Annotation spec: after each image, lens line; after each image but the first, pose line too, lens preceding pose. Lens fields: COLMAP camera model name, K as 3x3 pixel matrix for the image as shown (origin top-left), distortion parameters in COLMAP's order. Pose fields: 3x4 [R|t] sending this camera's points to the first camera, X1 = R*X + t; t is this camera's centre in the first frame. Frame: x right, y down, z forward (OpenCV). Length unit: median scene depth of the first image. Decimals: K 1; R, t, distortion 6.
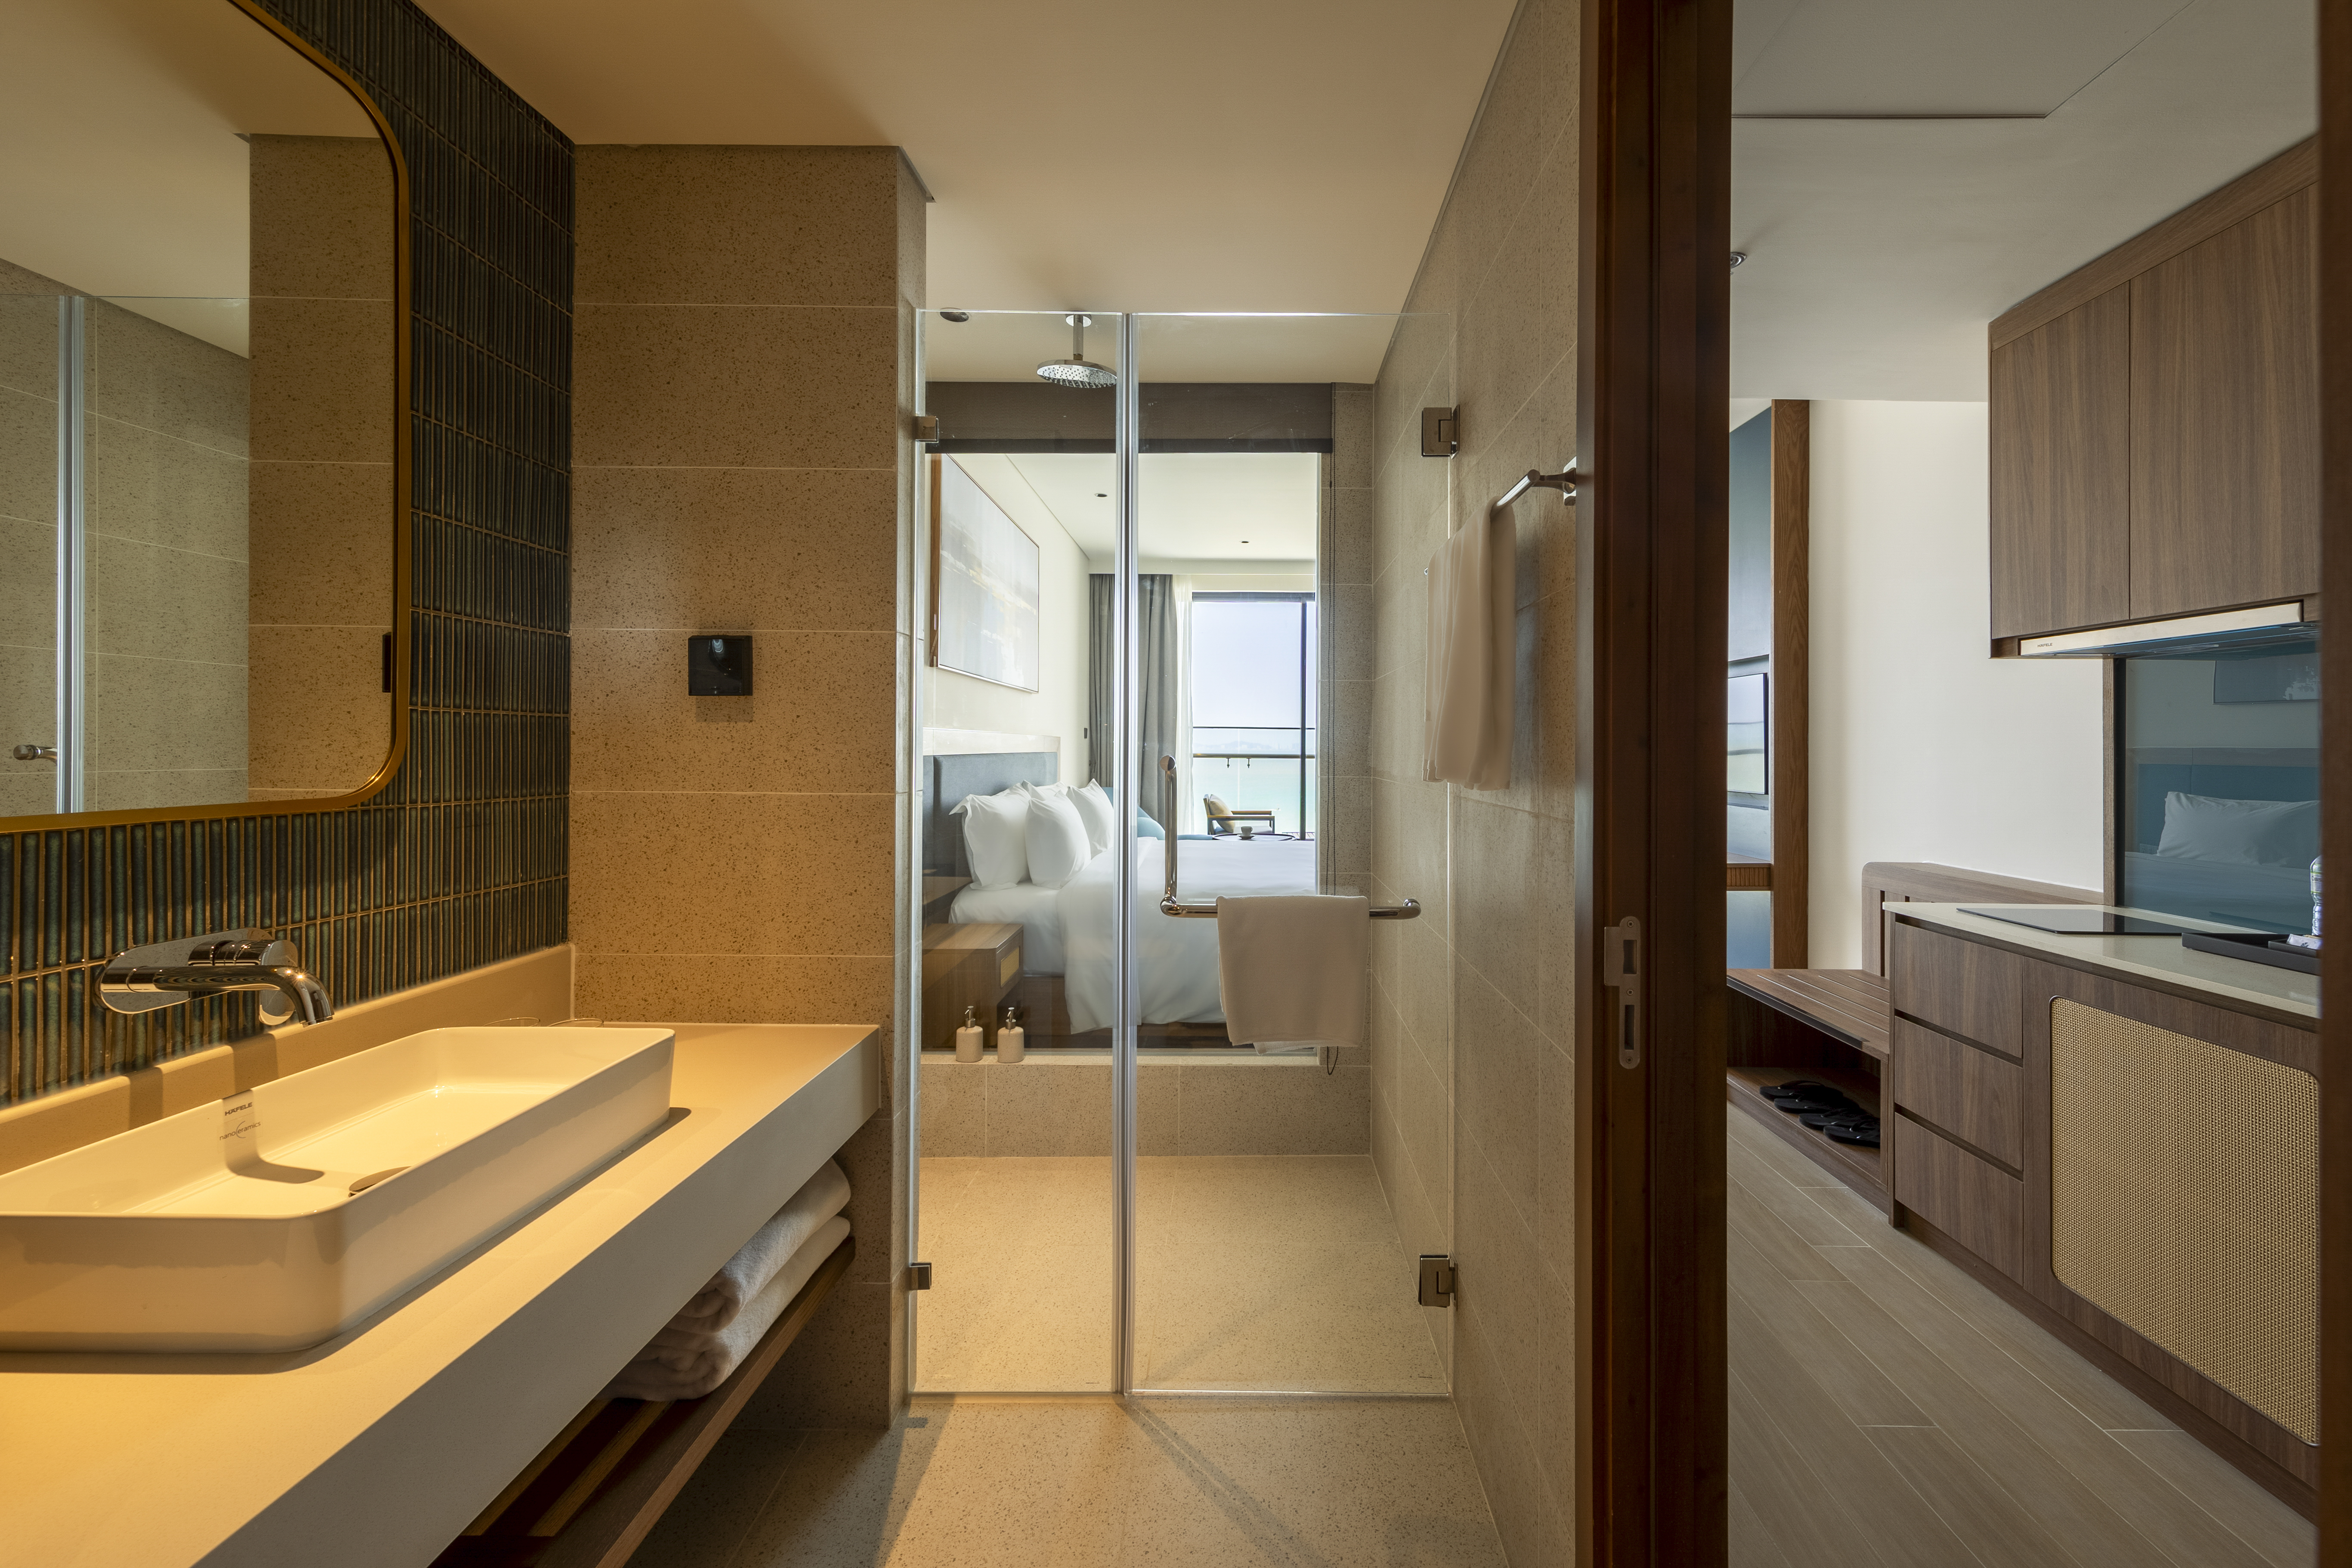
lens RADIAL K [[880.5, 0, 1179.3], [0, 880.5, 746.9], [0, 0, 1]] dist [-0.000097, -0.000306]
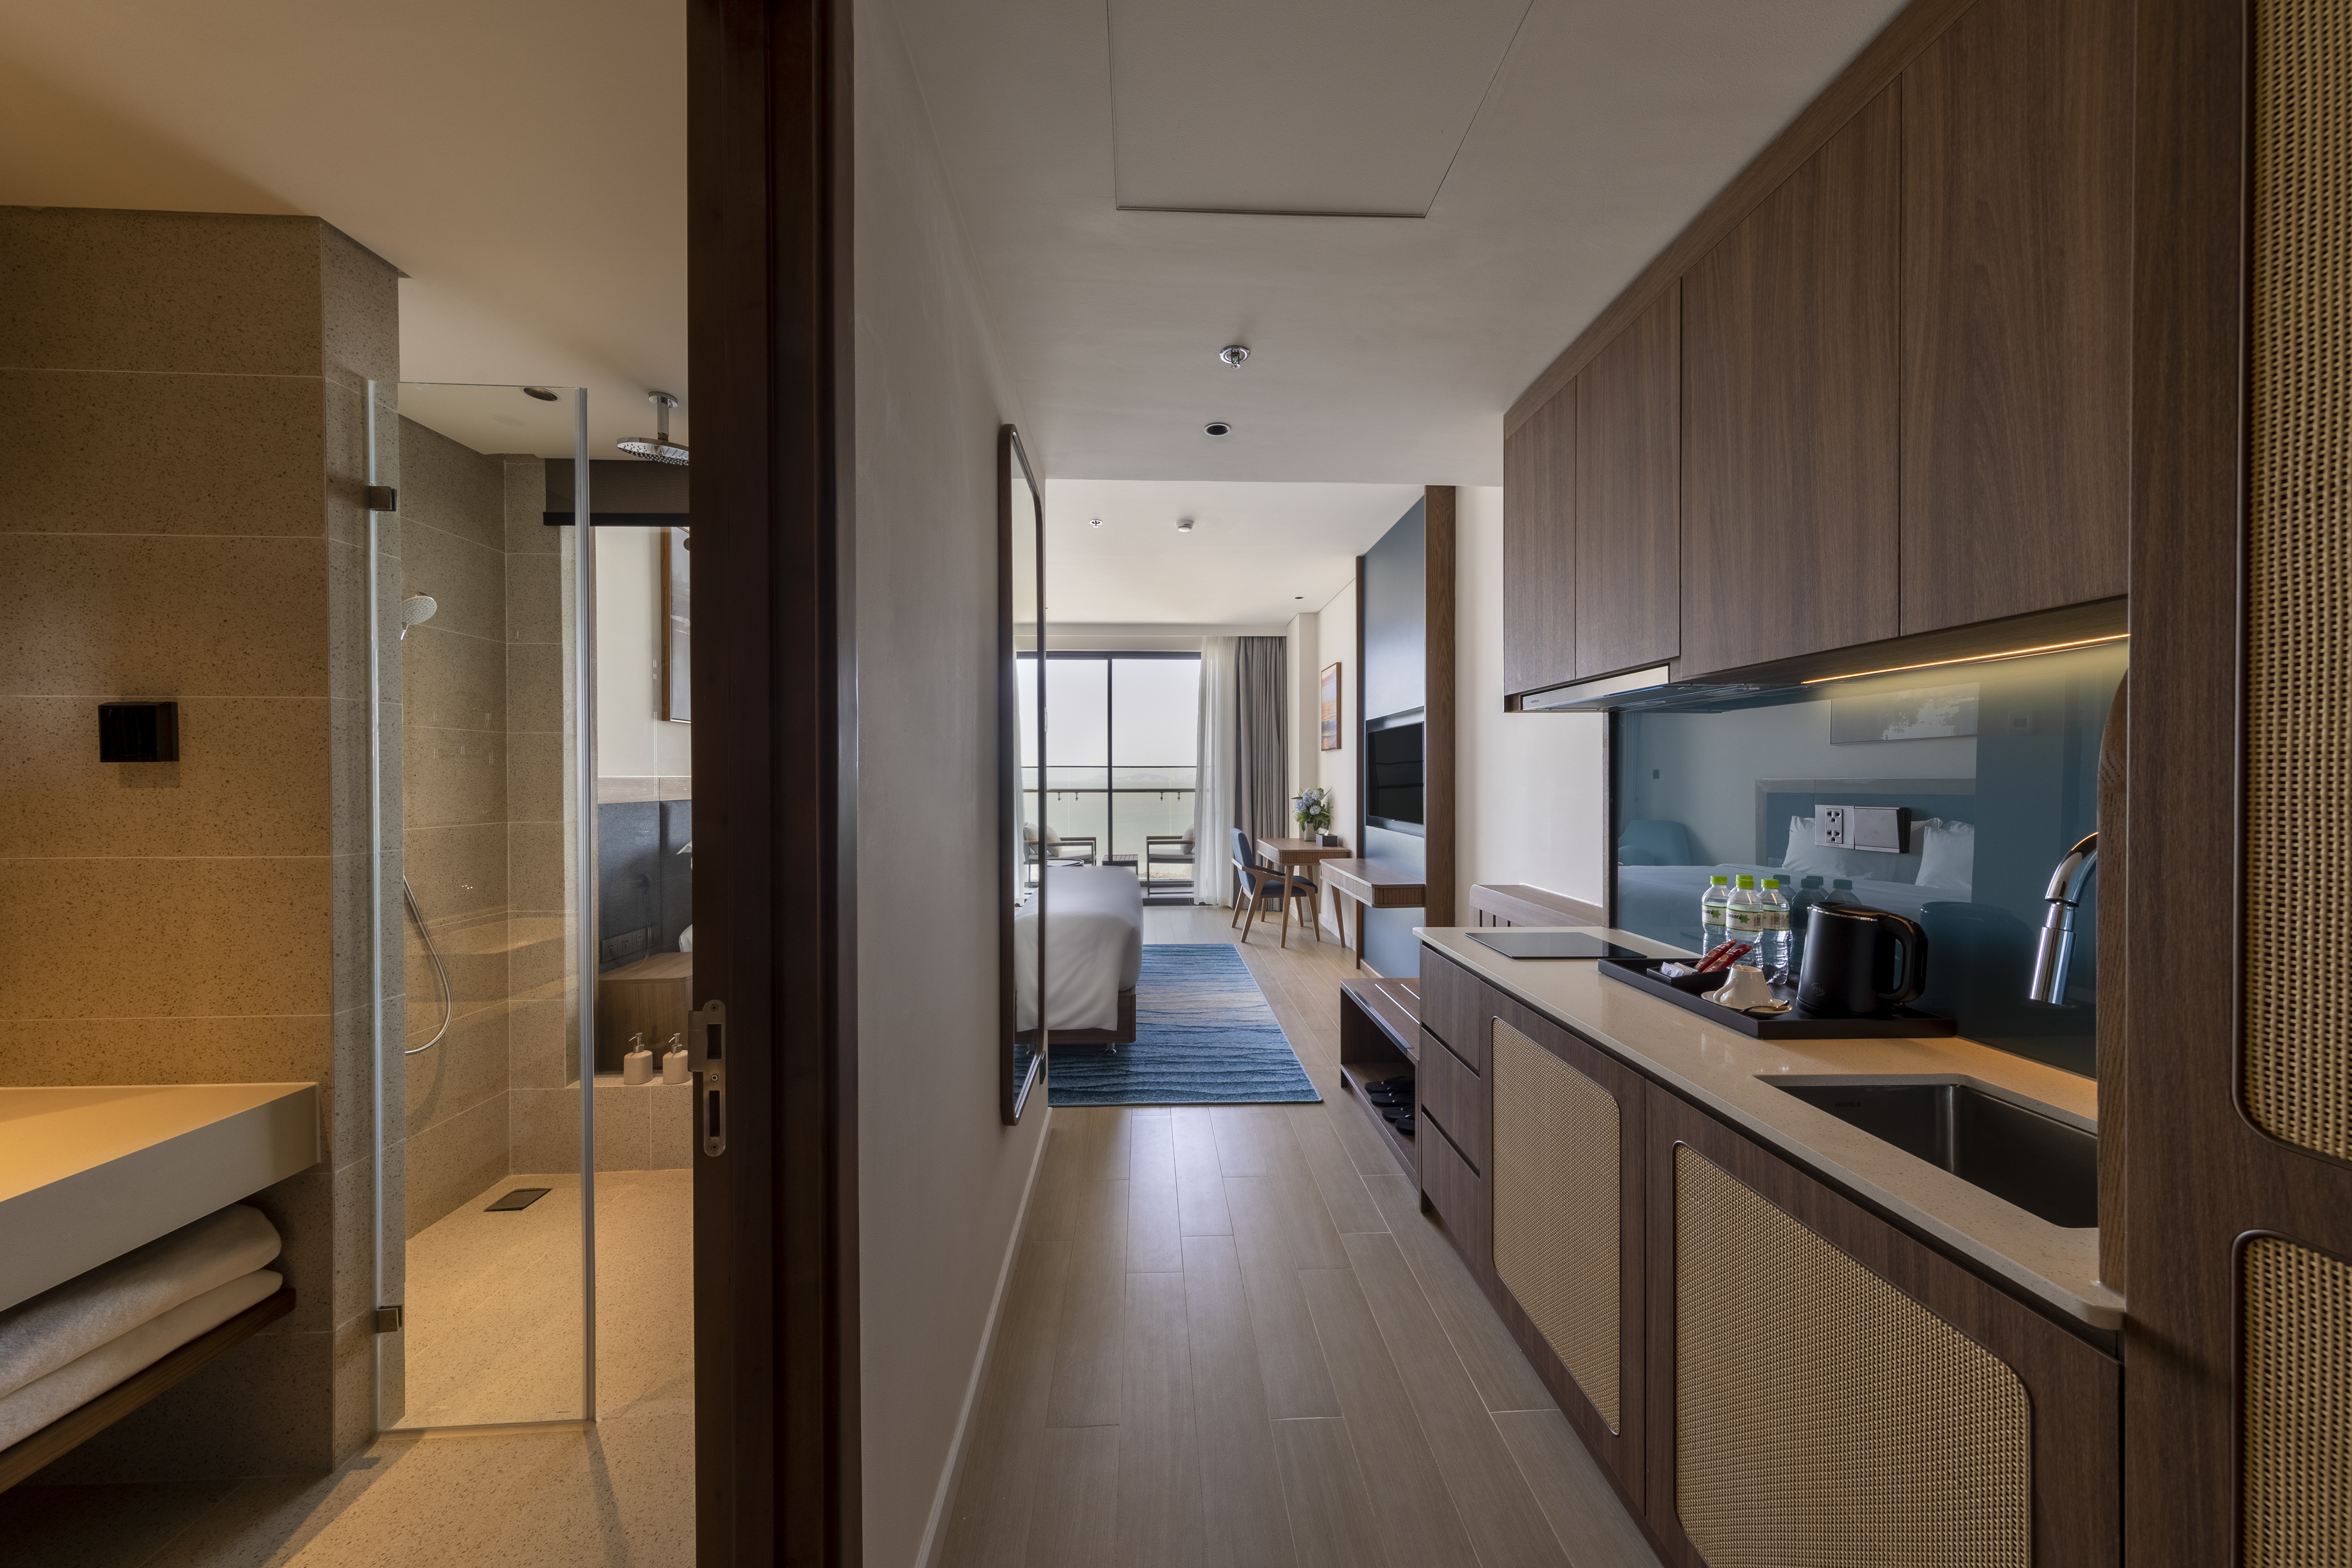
lens RADIAL K [[722.9, 0, 1176.0], [0, 722.9, 784.0], [0, 0, 1]] dist [0.000682, 0.000029]
pose [[0.998883, -0.009785, 0.046239, 0.617840], [0.009219, 0.999880, 0.012435, -0.031925], [-0.046355, -0.011995, 0.998853, 0.115817]]
